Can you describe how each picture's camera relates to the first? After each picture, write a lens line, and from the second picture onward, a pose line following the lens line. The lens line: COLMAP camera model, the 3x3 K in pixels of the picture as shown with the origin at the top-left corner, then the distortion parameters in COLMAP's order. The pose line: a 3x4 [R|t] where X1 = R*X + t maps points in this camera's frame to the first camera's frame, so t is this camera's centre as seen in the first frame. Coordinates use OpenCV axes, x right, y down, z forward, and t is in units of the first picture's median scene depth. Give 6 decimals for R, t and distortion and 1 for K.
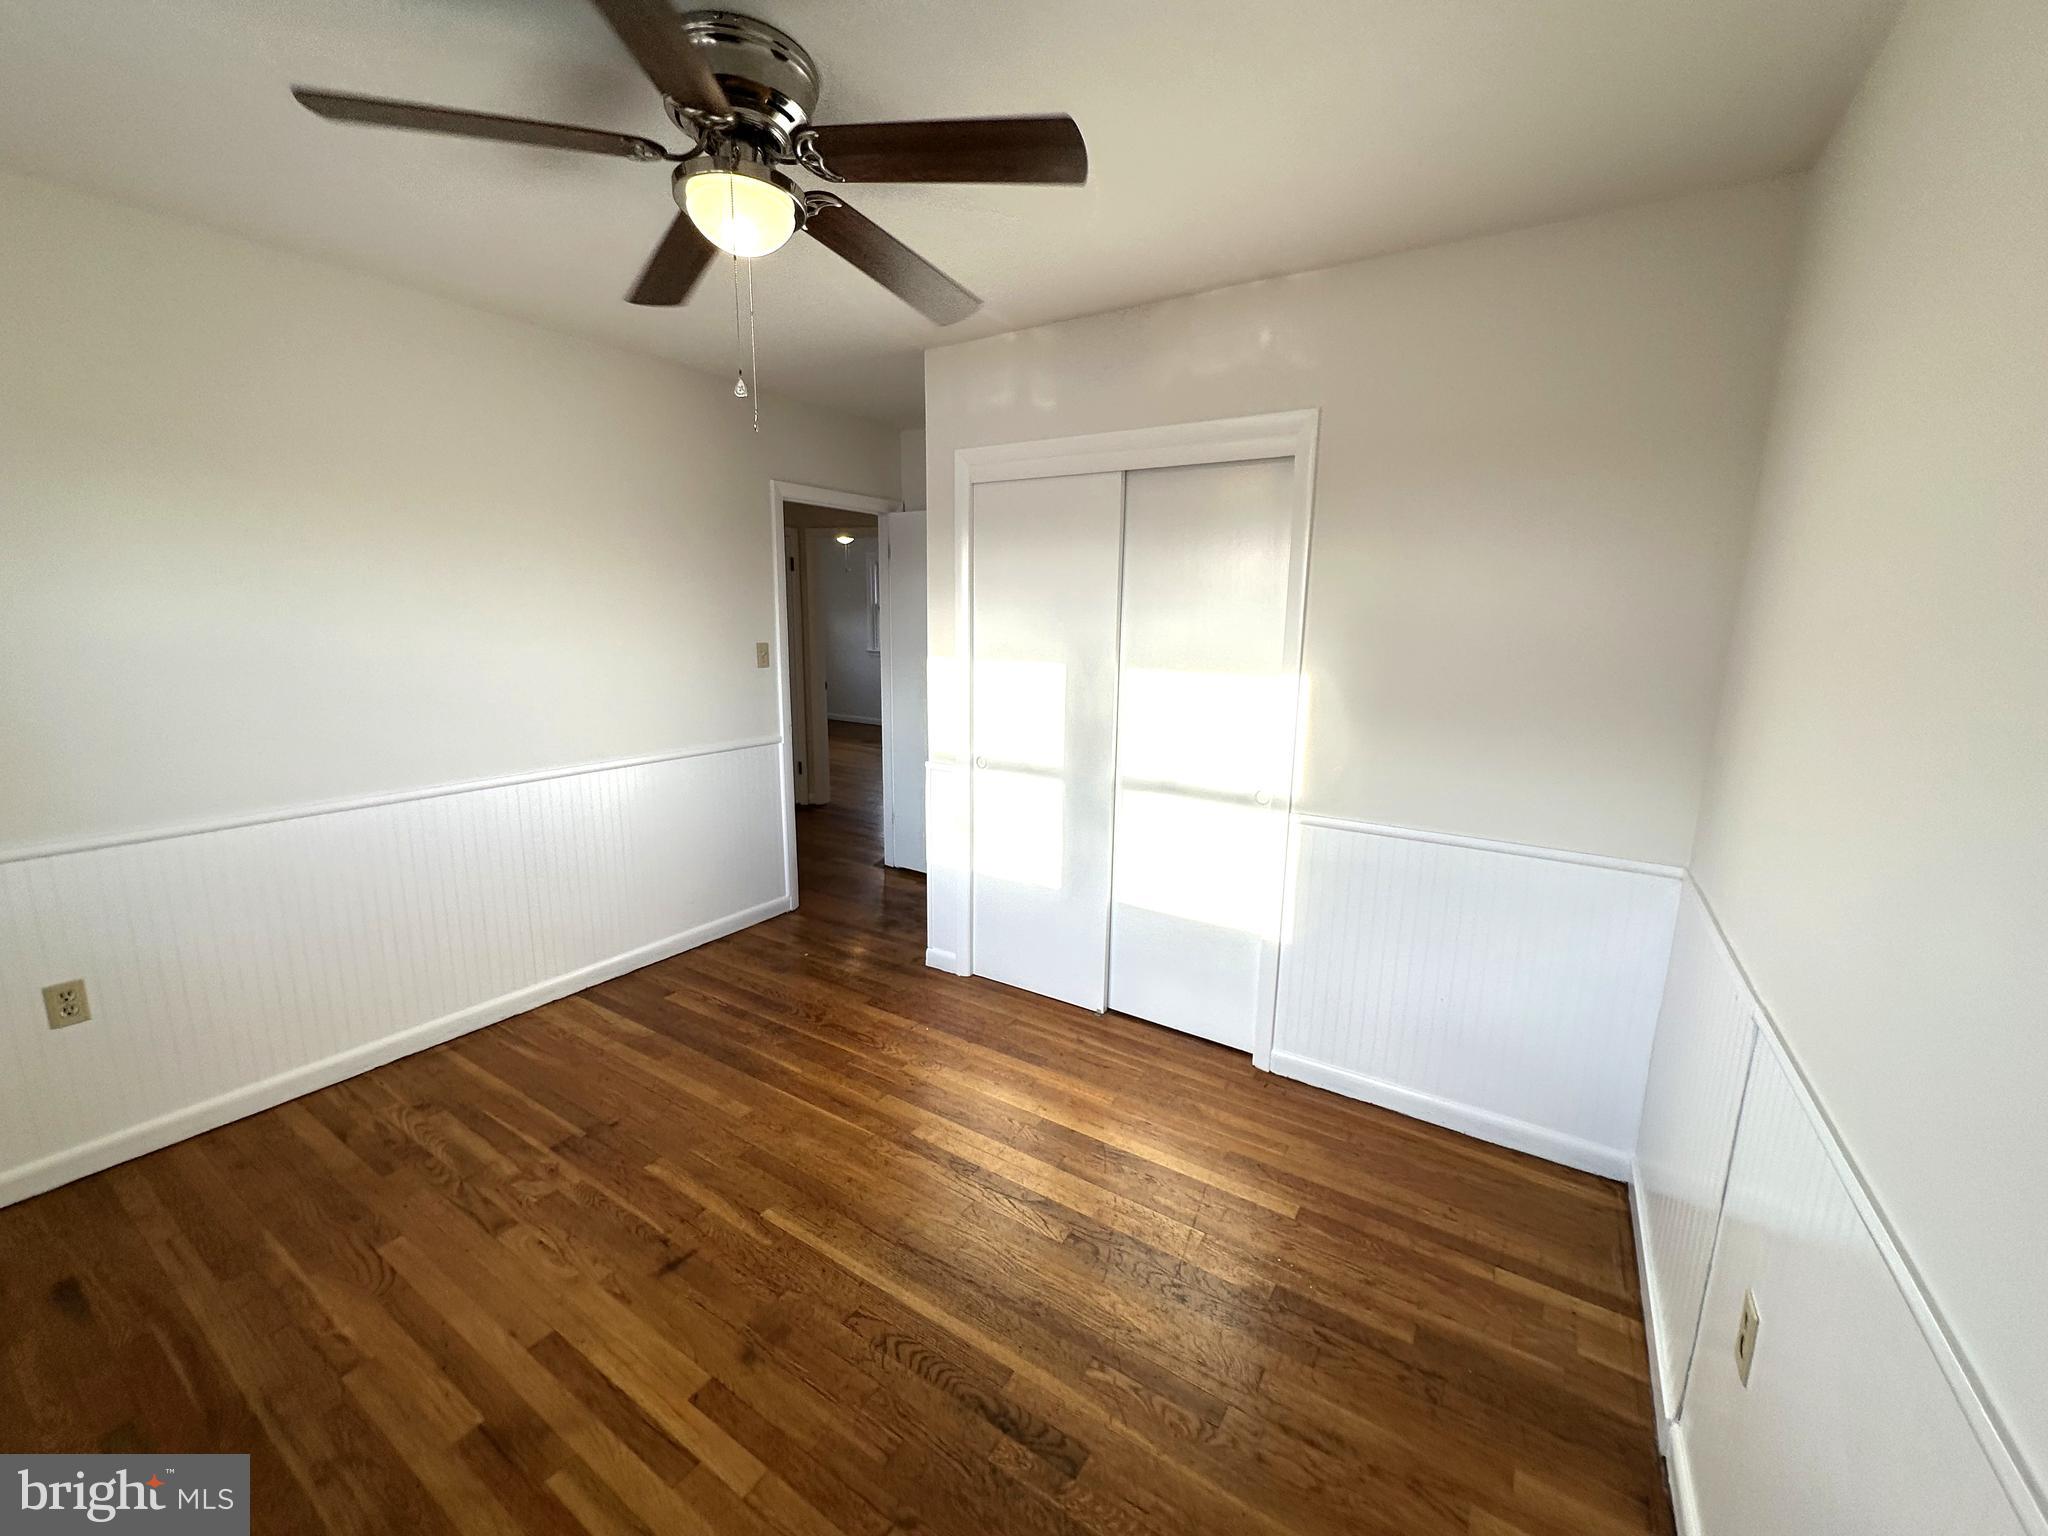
lens RADIAL K [[813.4, 0, 1024.0], [0, 813.4, 768.0], [0, 0, 1]] dist [-0.004368, -0.000244]
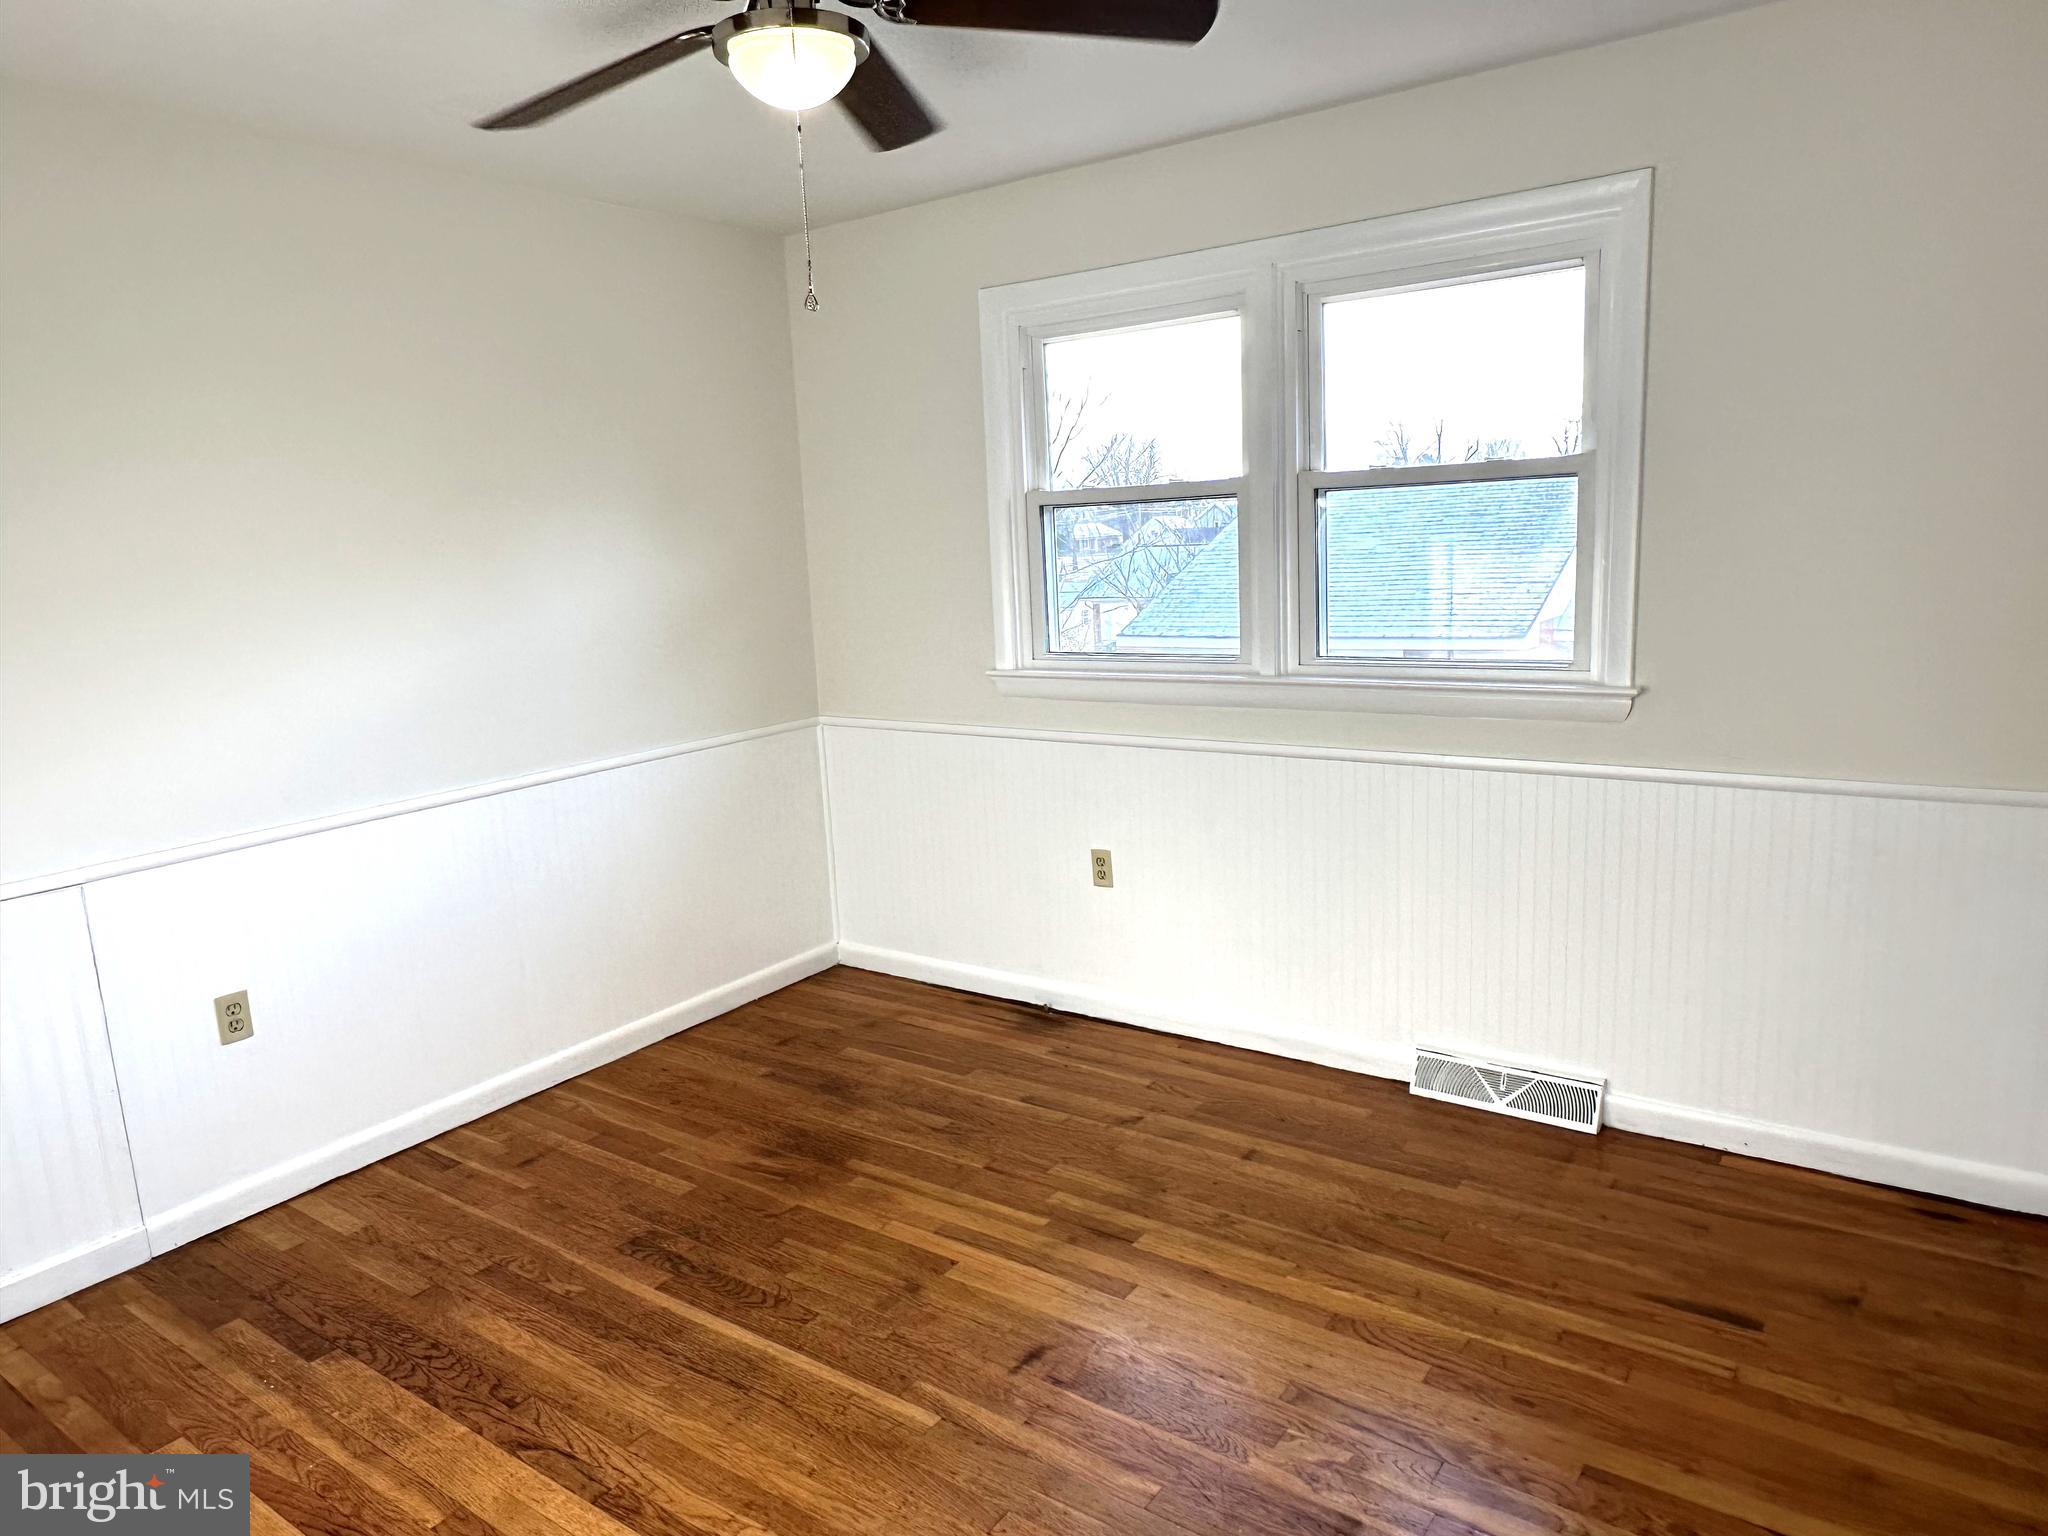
lens RADIAL K [[1344.9, 0, 1024.0], [0, 1344.9, 768.0], [0, 0, 1]] dist [0.003938, -0.002234]
pose [[-0.998094, 0.022915, 0.057302, -0.476555], [0.042135, 0.931452, 0.361417, -0.373422], [-0.045092, 0.363142, -0.930642, 1.872555]]
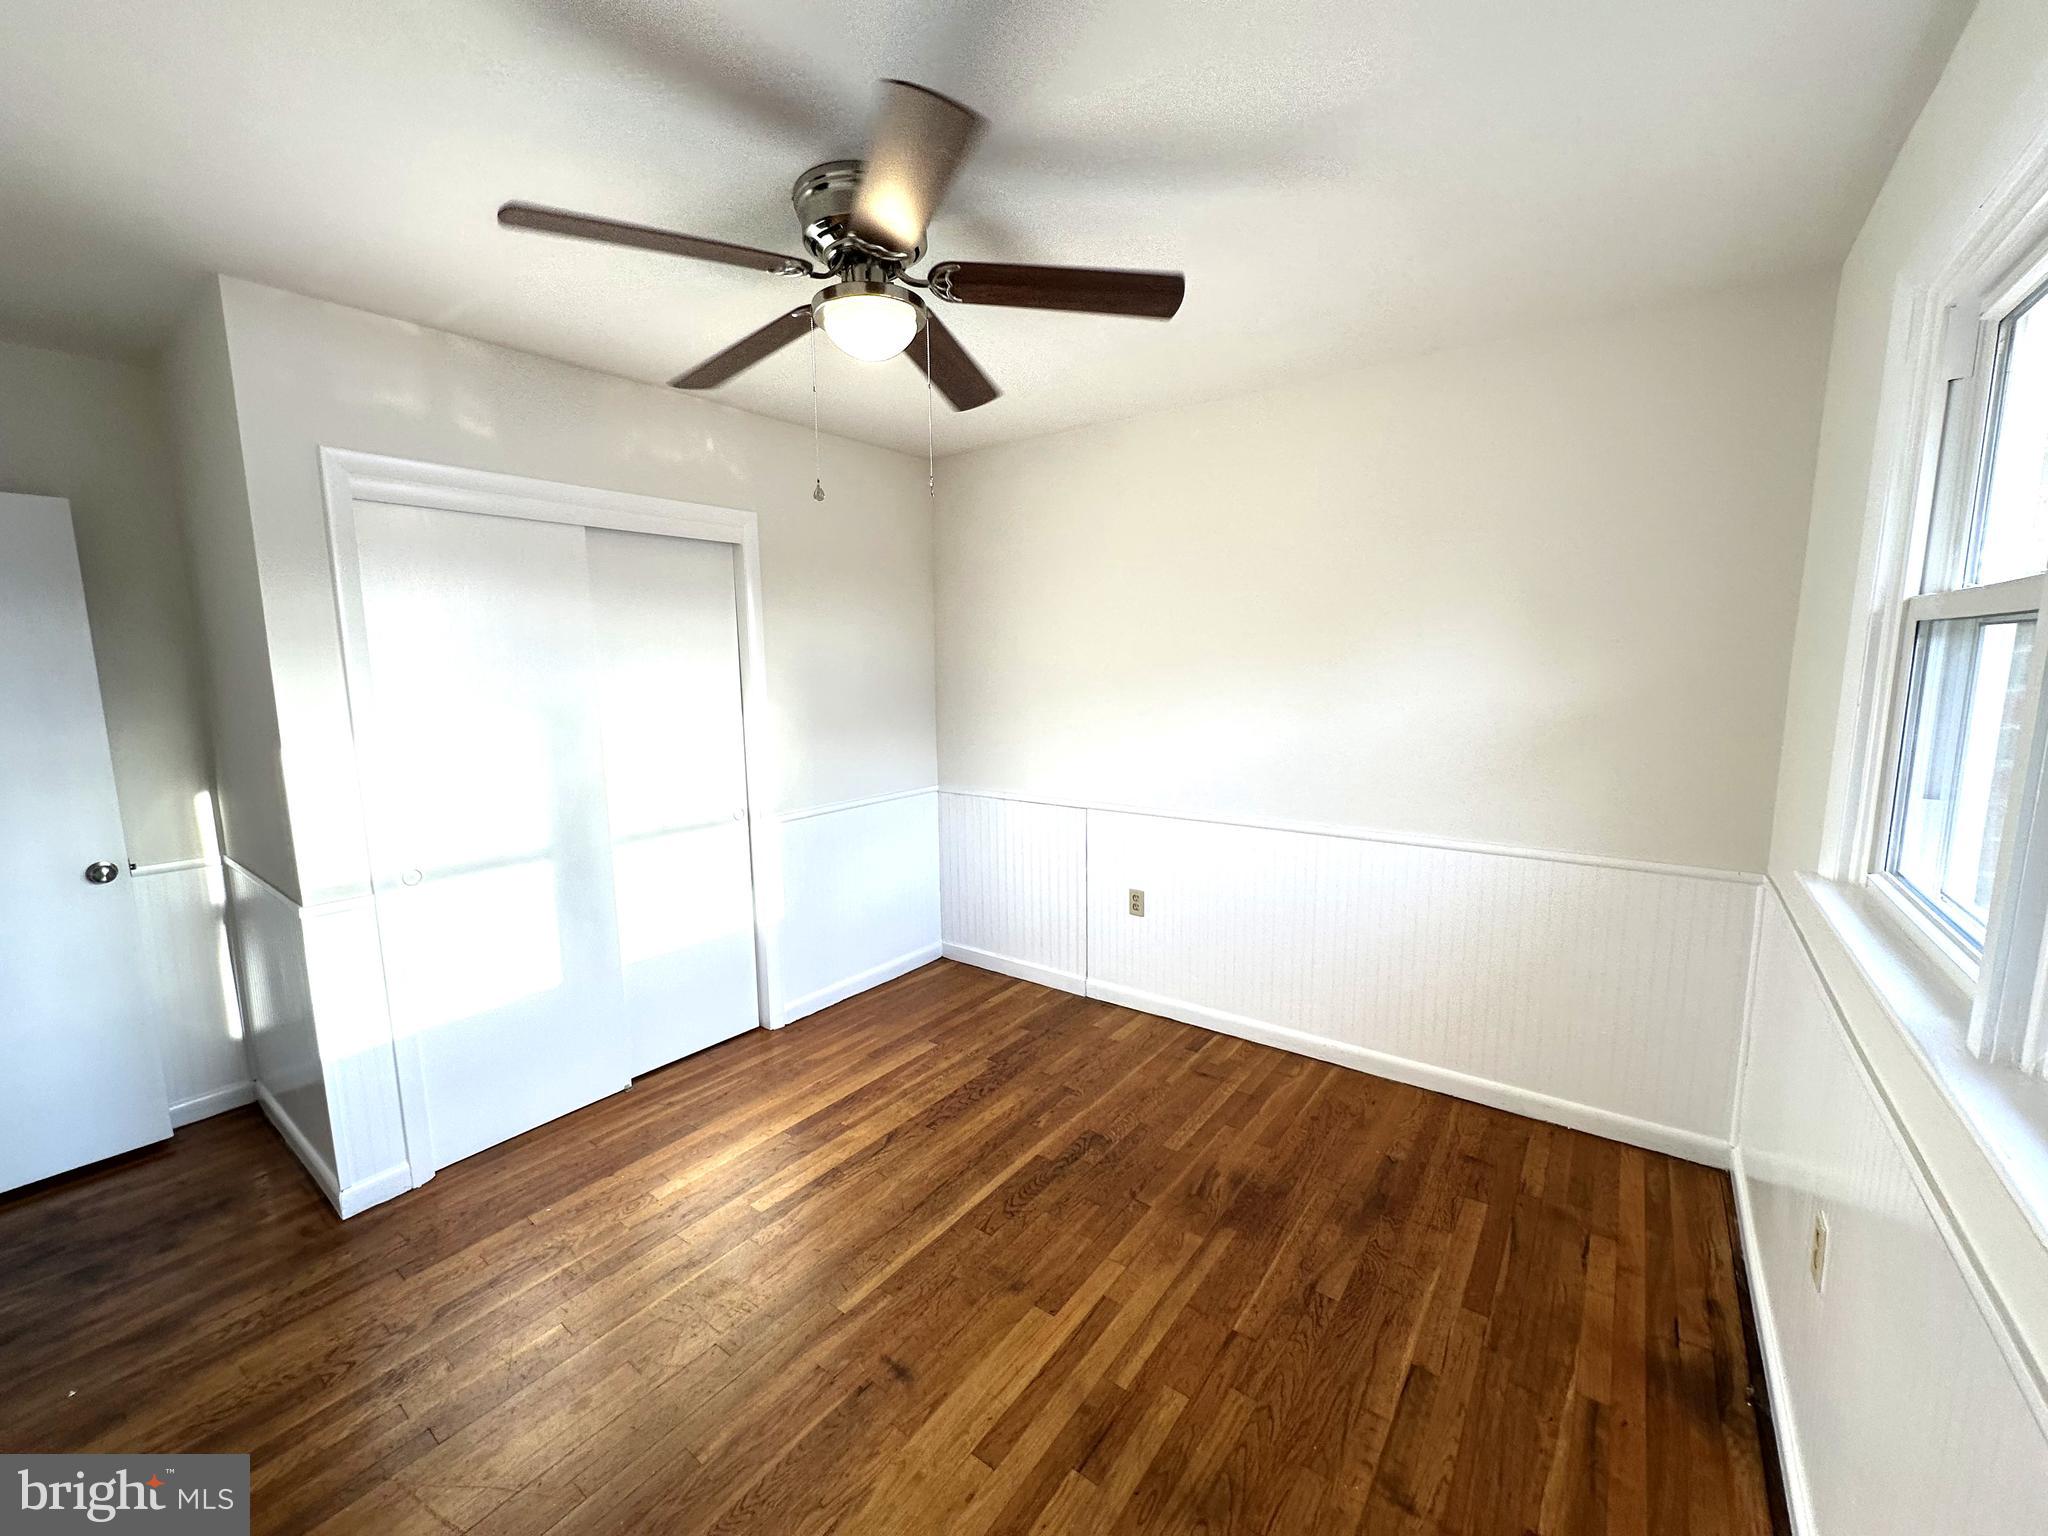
lens RADIAL K [[813.4, 0, 1024.0], [0, 813.4, 768.0], [0, 0, 1]] dist [-0.004368, -0.000244]
pose [[0.072583, -0.152816, 0.985586, -1.145011], [0.200889, 0.970179, 0.135633, -0.146130], [-0.976921, 0.188148, 0.101118, 0.589622]]
